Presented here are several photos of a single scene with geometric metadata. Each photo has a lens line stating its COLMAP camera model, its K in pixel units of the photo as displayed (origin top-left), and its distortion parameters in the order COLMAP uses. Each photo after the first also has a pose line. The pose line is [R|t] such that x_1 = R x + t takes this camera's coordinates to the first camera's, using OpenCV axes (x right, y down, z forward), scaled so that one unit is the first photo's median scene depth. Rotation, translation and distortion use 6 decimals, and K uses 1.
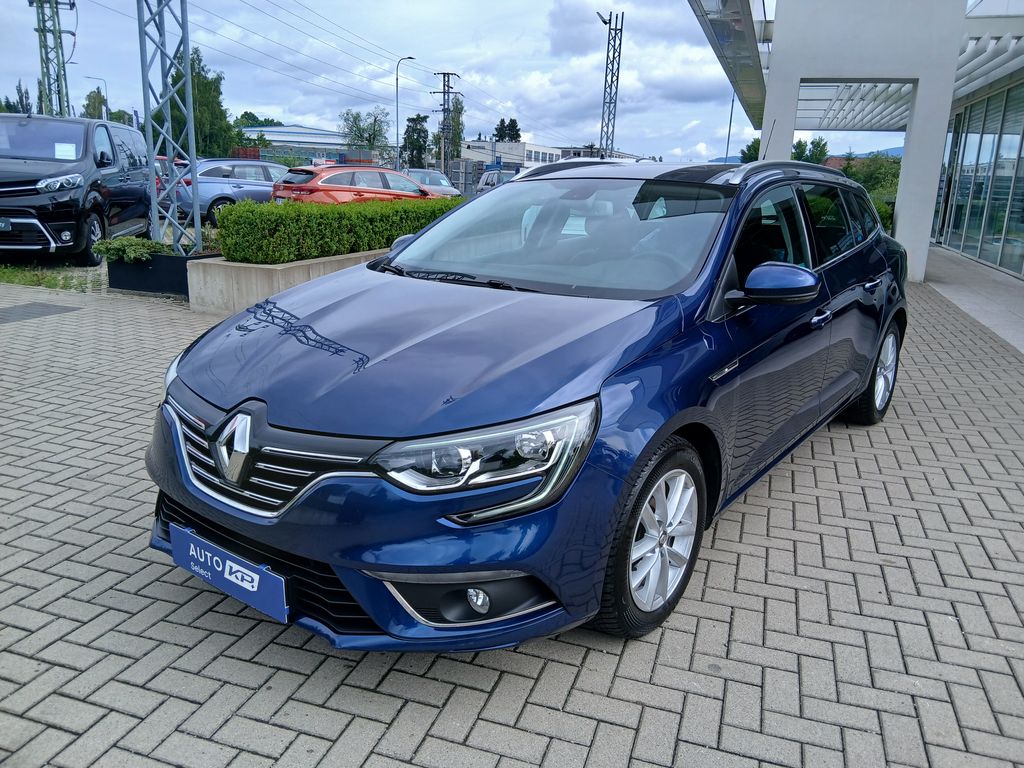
lens RADIAL K [[795.3, 0, 512.0], [0, 795.3, 384.0], [0, 0, 1]] dist [0.133234, -0.237498]
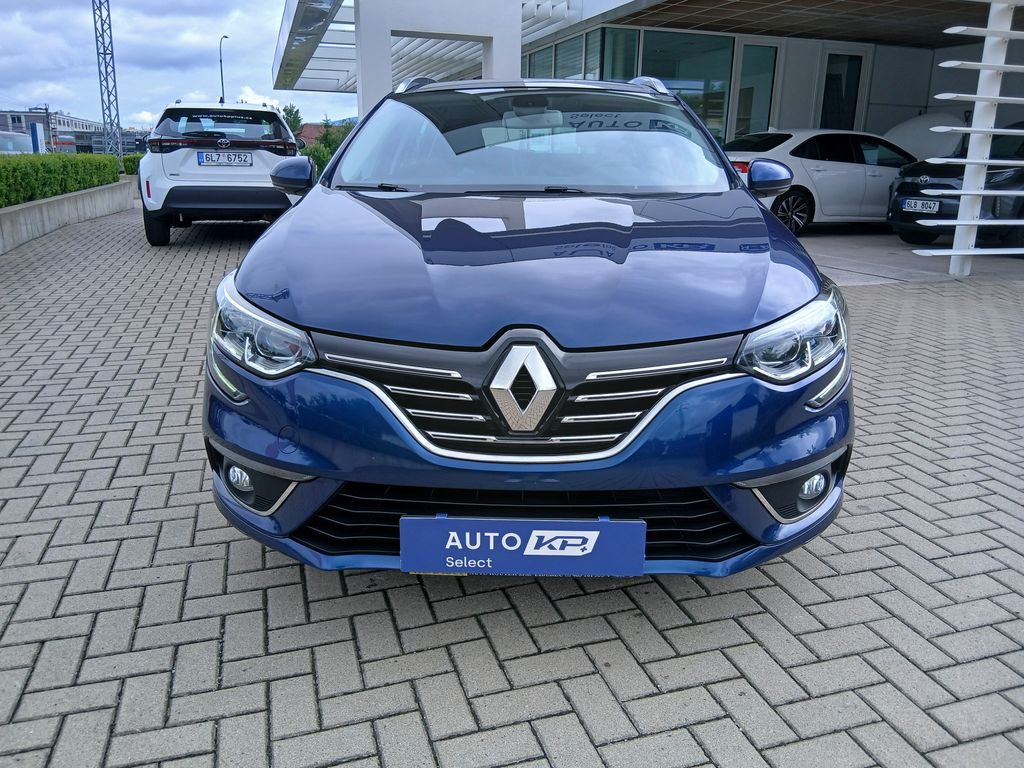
lens RADIAL K [[795.3, 0, 512.0], [0, 795.3, 384.0], [0, 0, 1]] dist [0.133234, -0.237498]
pose [[0.800723, -0.178267, 0.571895, -0.790627], [0.159637, 0.983671, 0.083112, 0.008641], [-0.577373, 0.024746, 0.816106, 0.371670]]
